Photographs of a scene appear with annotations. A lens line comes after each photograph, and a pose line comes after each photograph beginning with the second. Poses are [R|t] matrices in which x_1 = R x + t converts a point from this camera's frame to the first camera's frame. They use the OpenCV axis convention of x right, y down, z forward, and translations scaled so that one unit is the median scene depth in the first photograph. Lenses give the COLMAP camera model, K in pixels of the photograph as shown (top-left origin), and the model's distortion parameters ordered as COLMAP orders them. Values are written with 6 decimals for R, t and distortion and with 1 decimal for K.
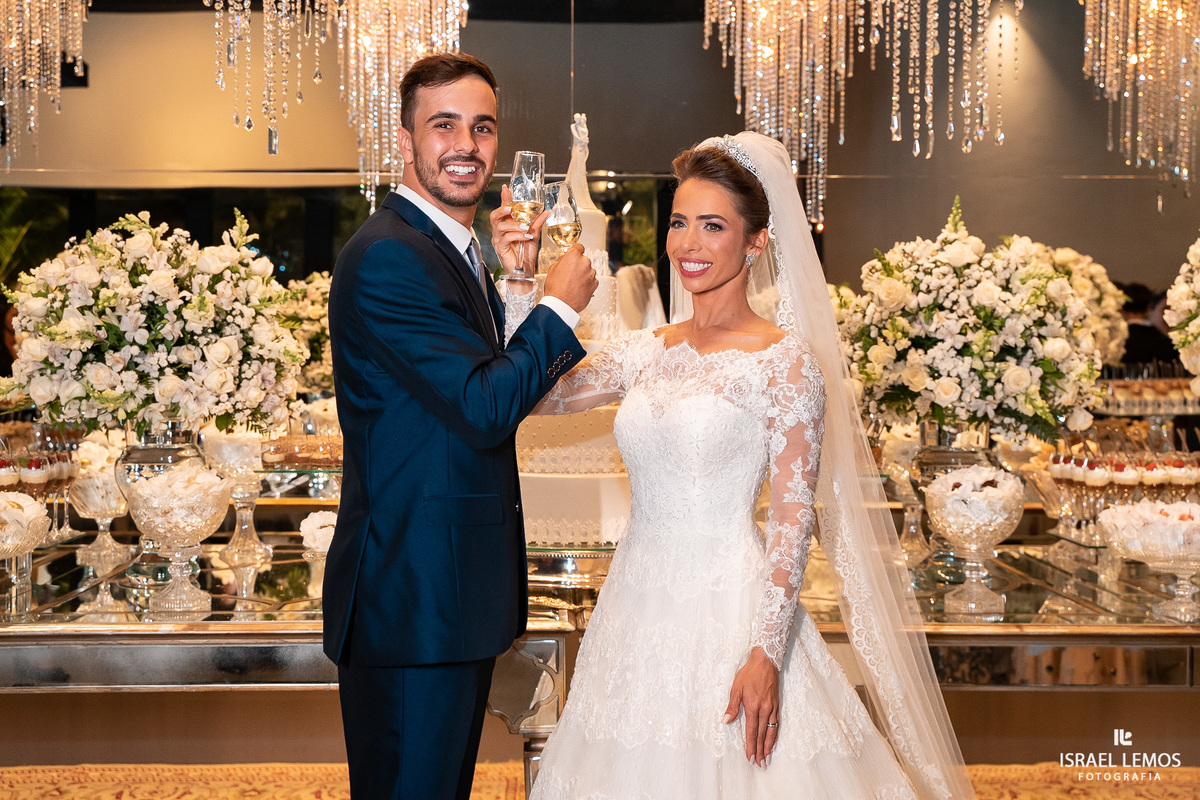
lens RADIAL K [[1495.9, 0, 600.0], [0, 1495.9, 400.0], [0, 0, 1]] dist [0.023939, 0.139197]
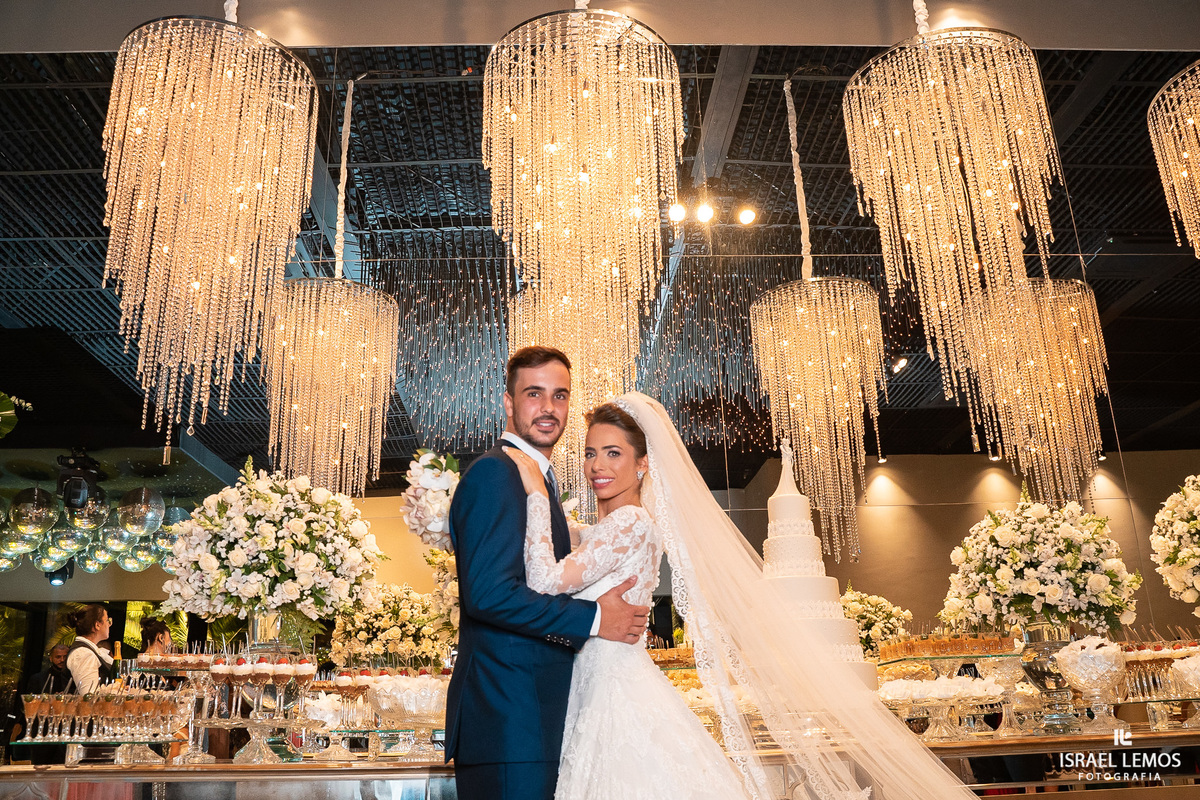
lens RADIAL K [[1006.0, 0, 600.0], [0, 1006.0, 400.0], [0, 0, 1]] dist [-0.142163, 0.140123]
pose [[0.999155, -0.026429, 0.031467, -0.253464], [0.035884, 0.934286, -0.354714, 0.144897], [-0.020025, 0.355543, 0.934445, 0.004748]]
